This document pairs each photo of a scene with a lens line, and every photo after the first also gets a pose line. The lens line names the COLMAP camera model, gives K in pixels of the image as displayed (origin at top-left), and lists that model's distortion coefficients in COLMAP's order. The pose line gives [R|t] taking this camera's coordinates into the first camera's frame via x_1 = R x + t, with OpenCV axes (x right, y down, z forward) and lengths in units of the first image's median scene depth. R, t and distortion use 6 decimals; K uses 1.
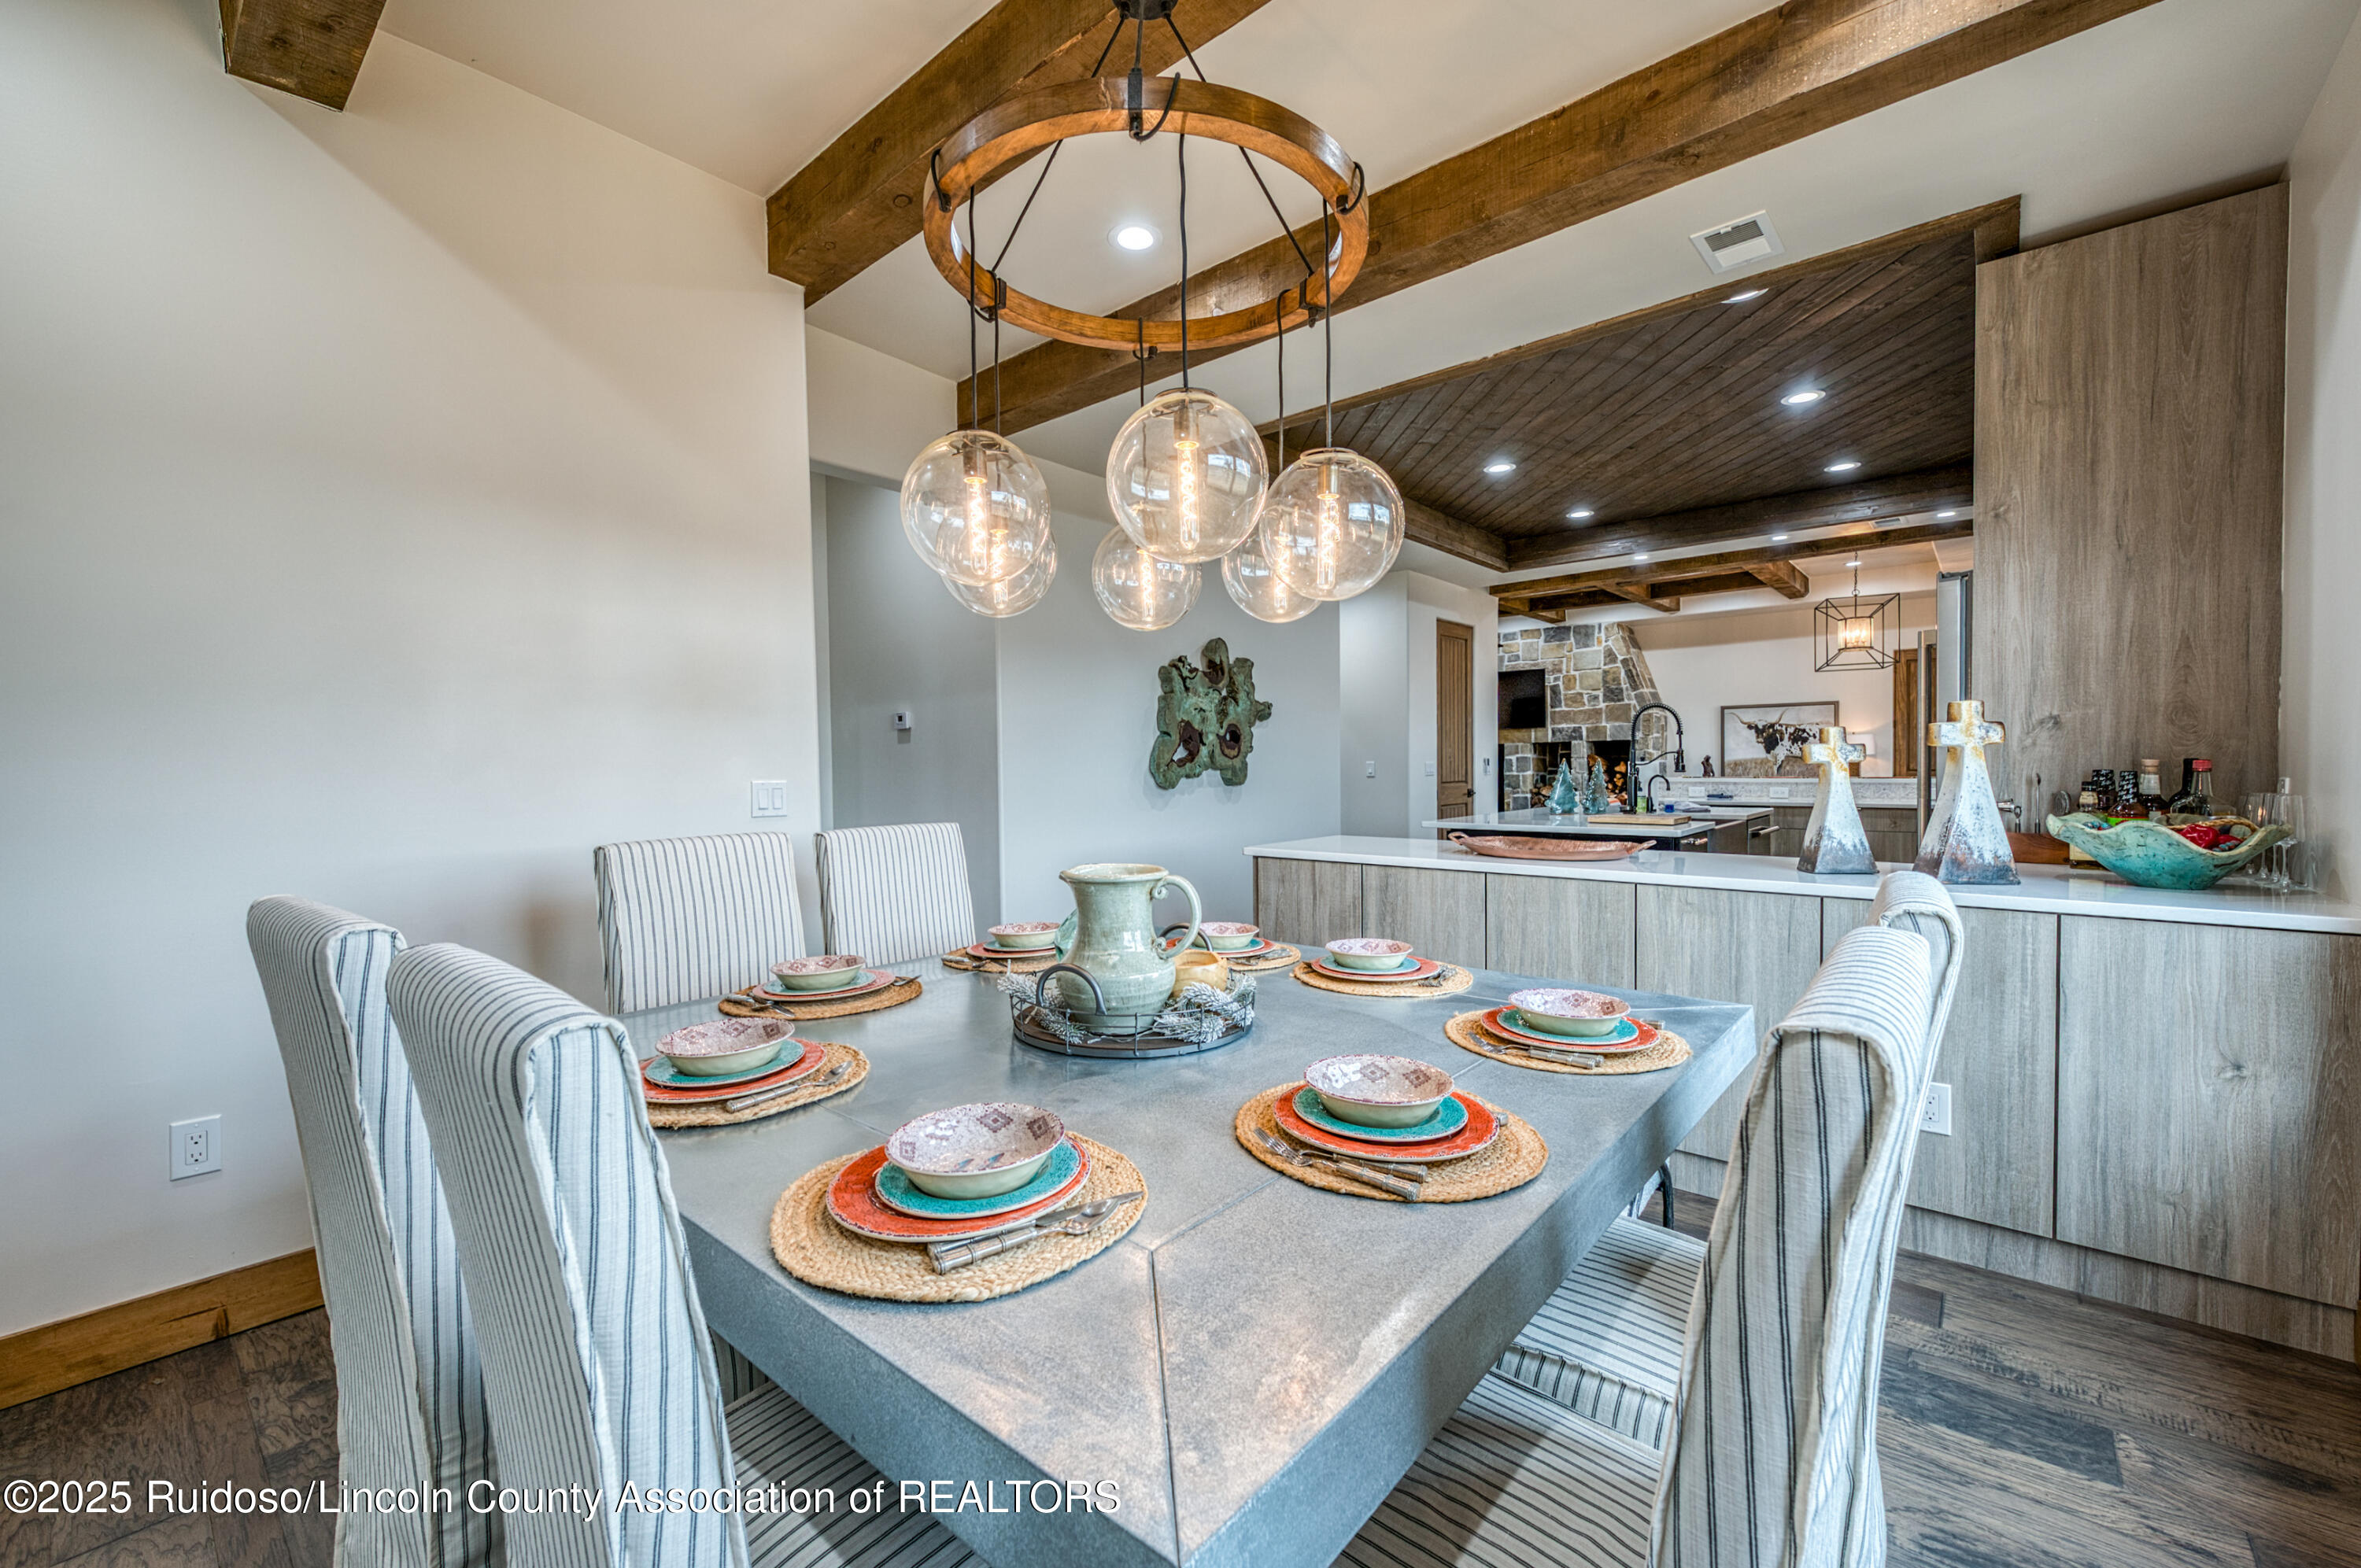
lens RADIAL K [[949.8, 0, 1175.9], [0, 949.8, 789.5], [0, 0, 1]] dist [-0.001112, 0.000113]
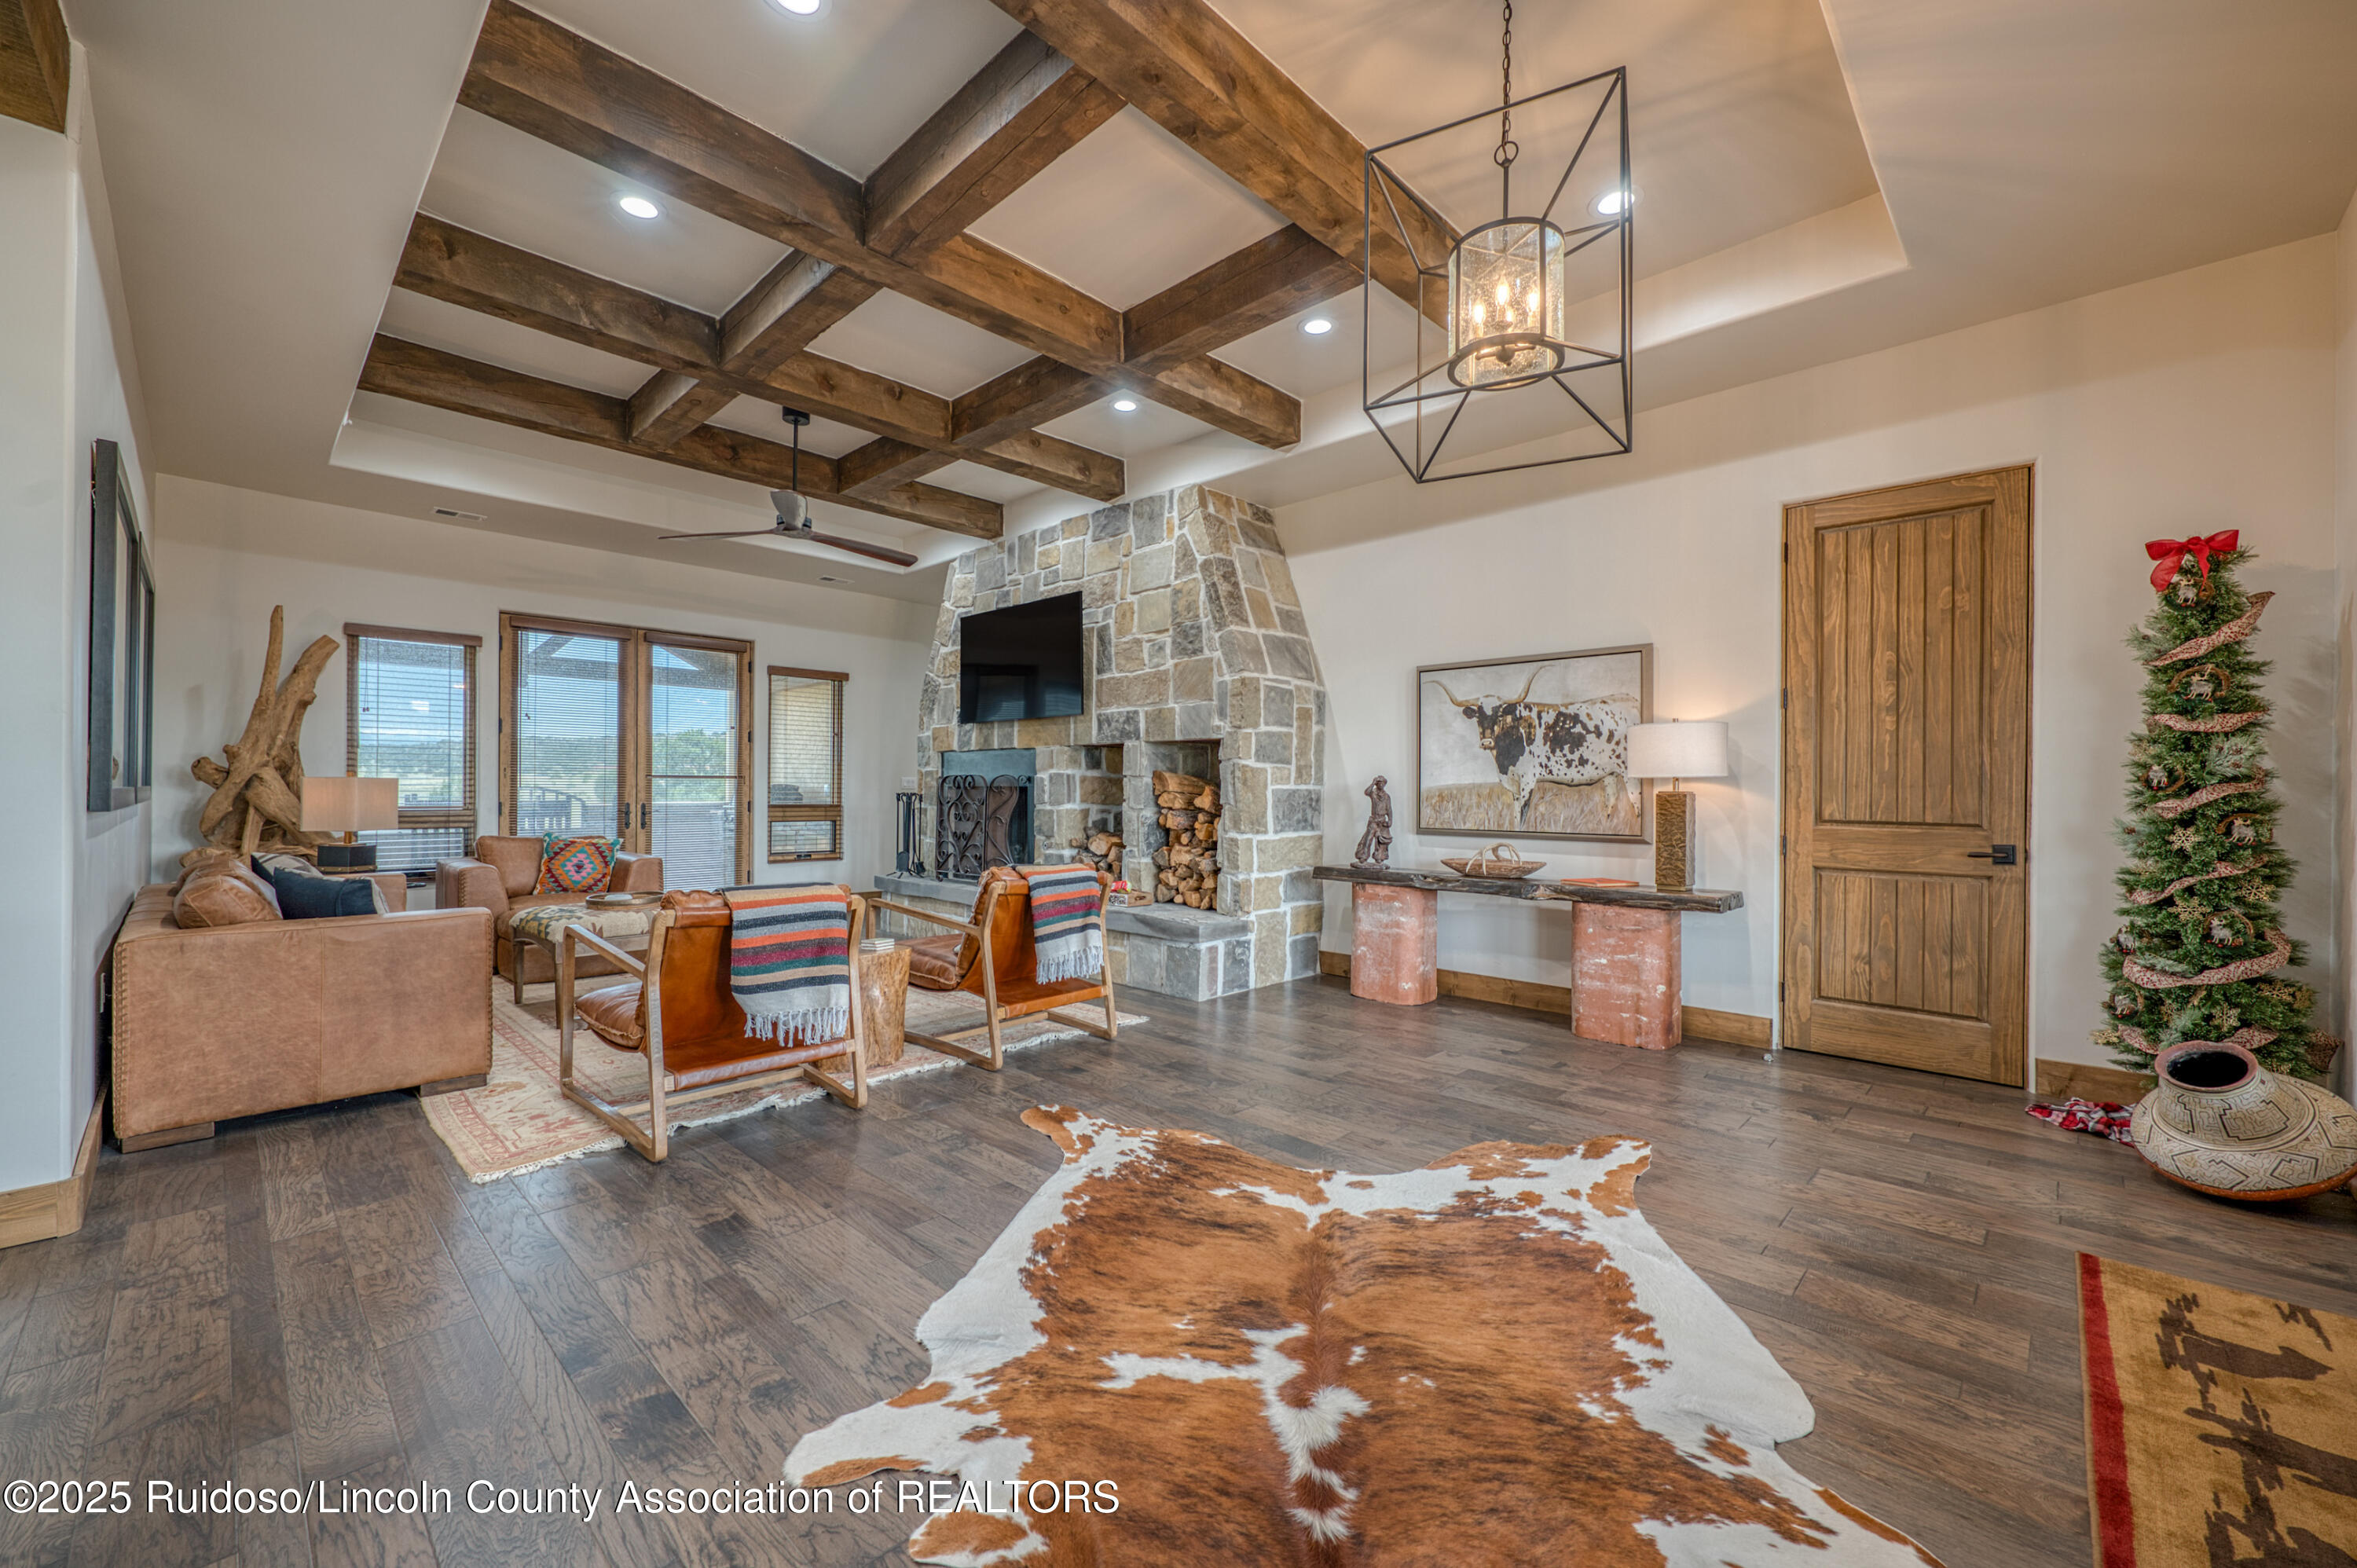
lens RADIAL K [[925.4, 0, 1171.0], [0, 925.4, 784.8], [0, 0, 1]] dist [0.000055, 0.000173]
pose [[0.998303, 0.018646, -0.055176, 0.498352], [-0.020269, 0.999373, -0.029013, -0.017756], [0.054600, 0.030082, 0.998055, 0.578135]]
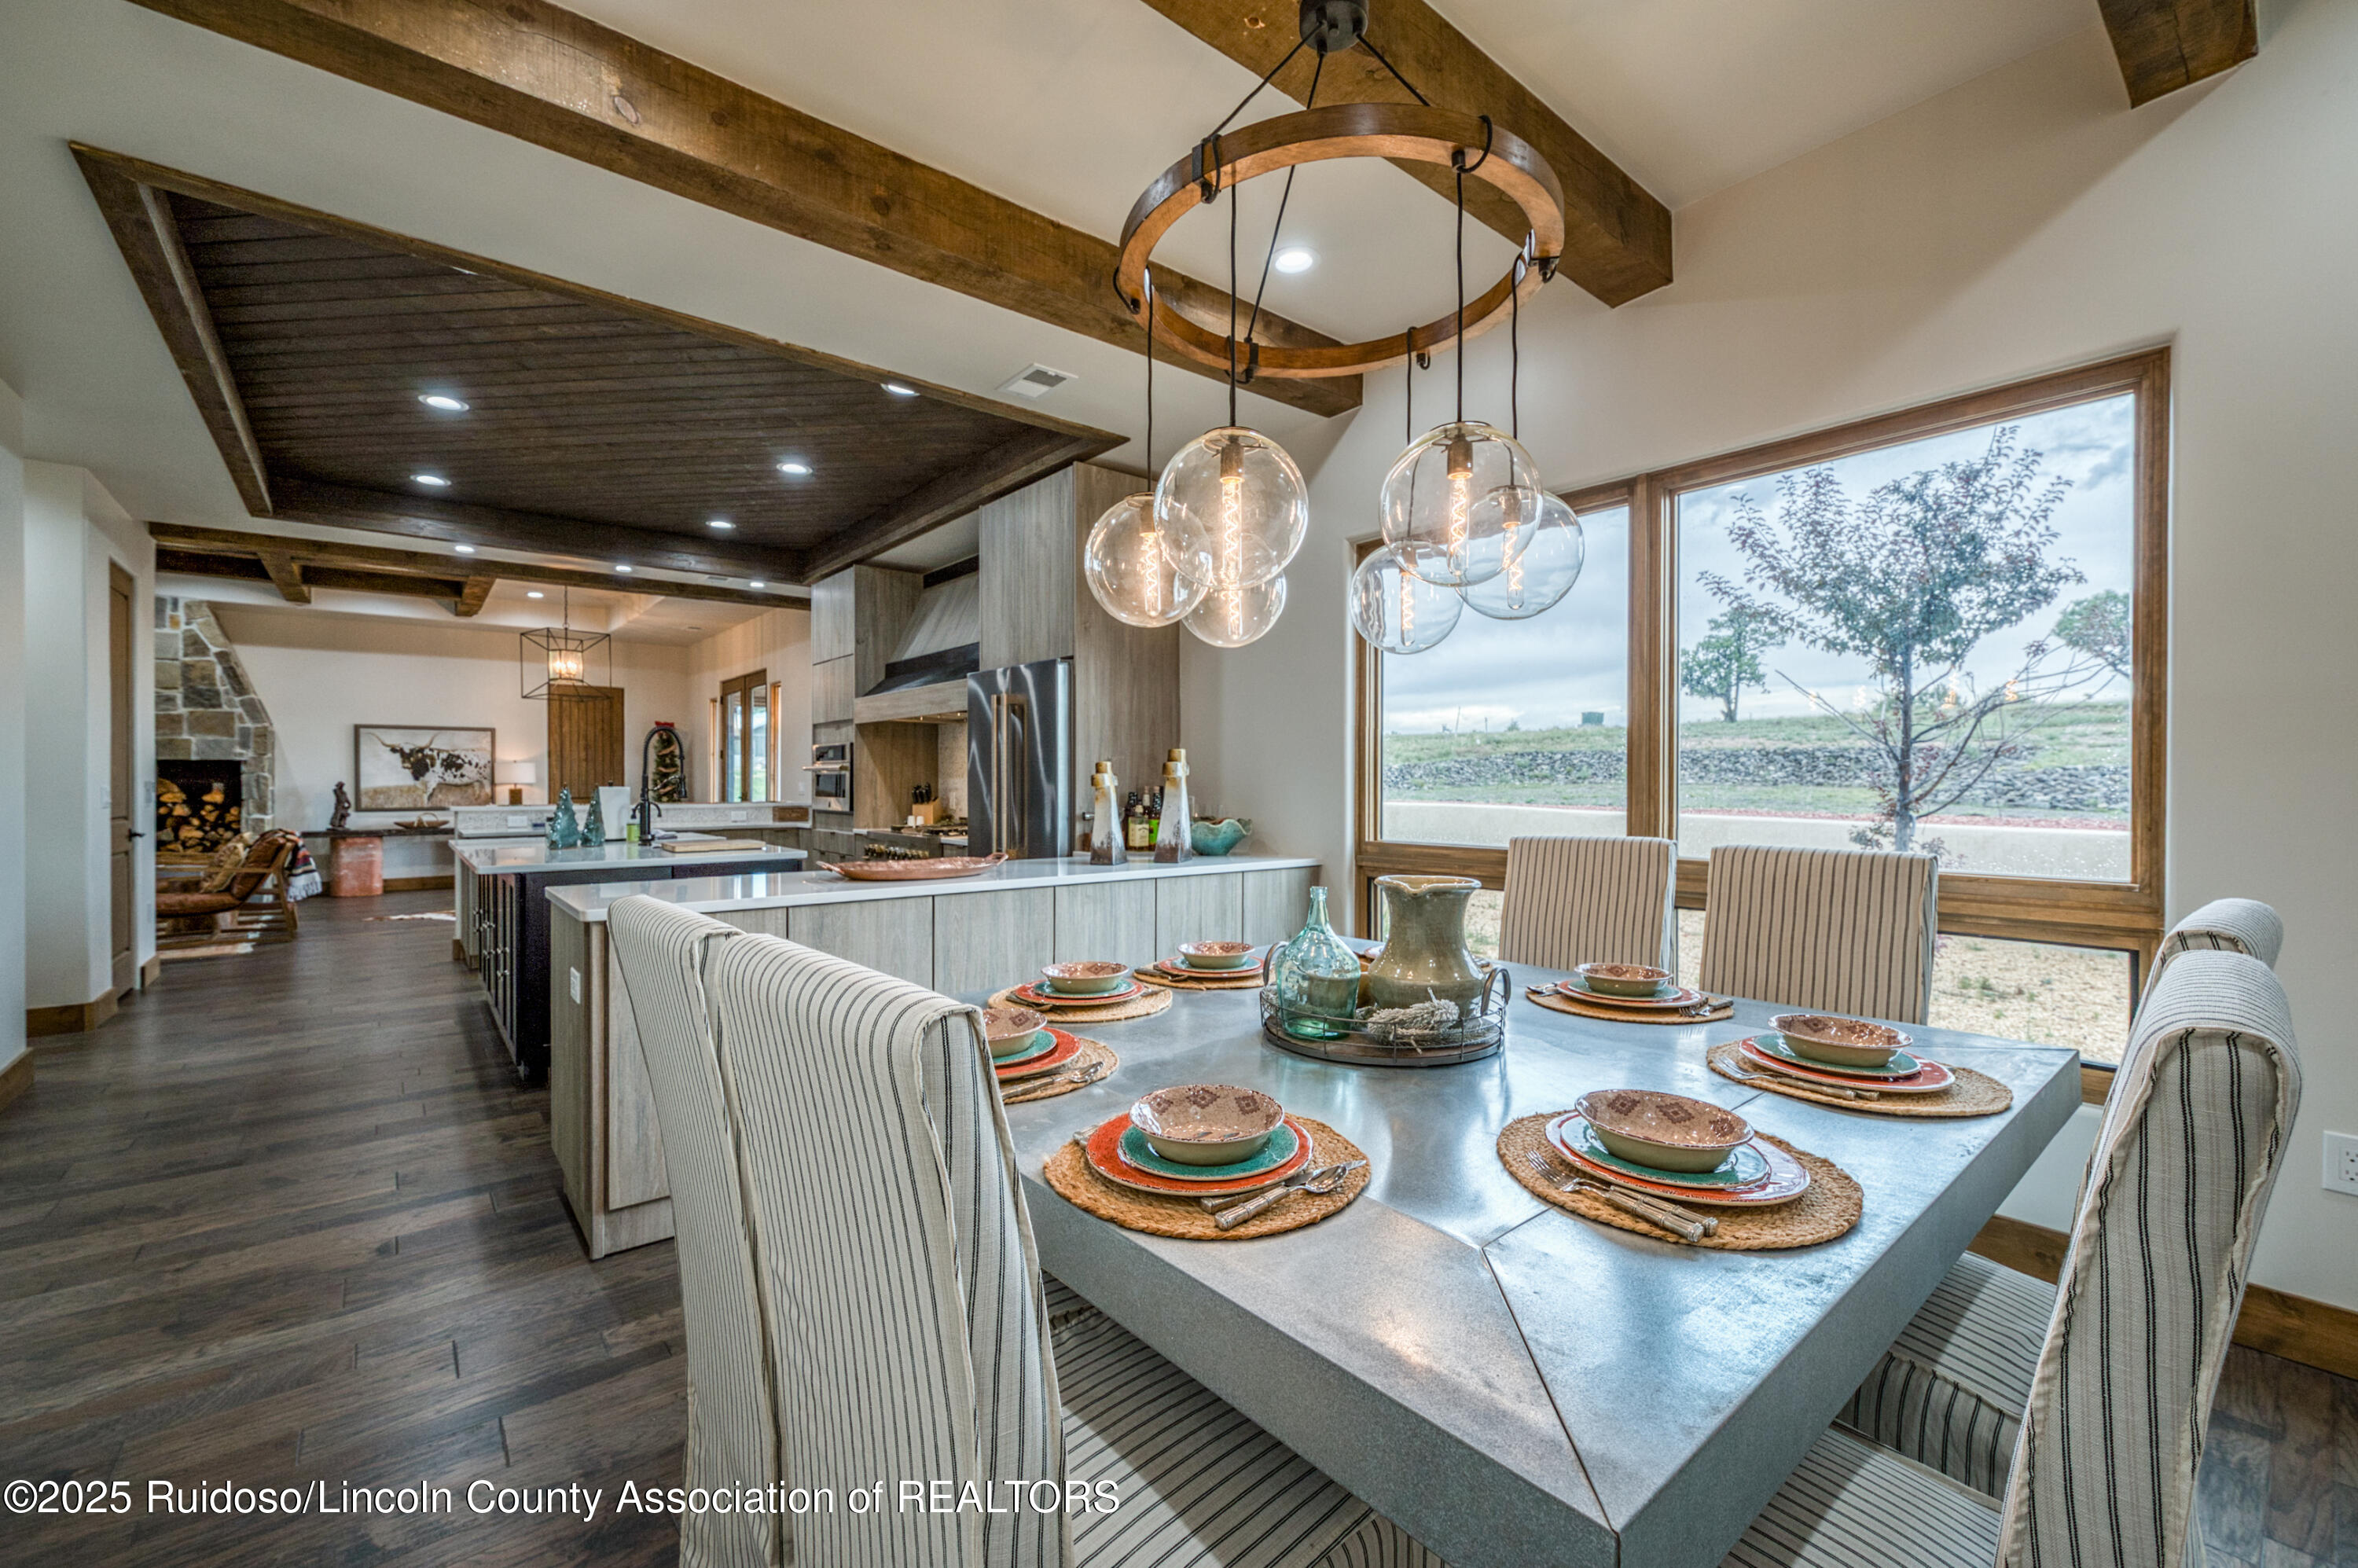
lens RADIAL K [[948.7, 0, 1174.4], [0, 948.7, 789.5], [0, 0, 1]] dist [-0.001112, 0.000113]
pose [[0.169119, 0.005021, 0.985583, -0.143499], [0.026344, 0.999607, -0.009613, -0.001667], [-0.985243, 0.027590, 0.168921, 0.137478]]
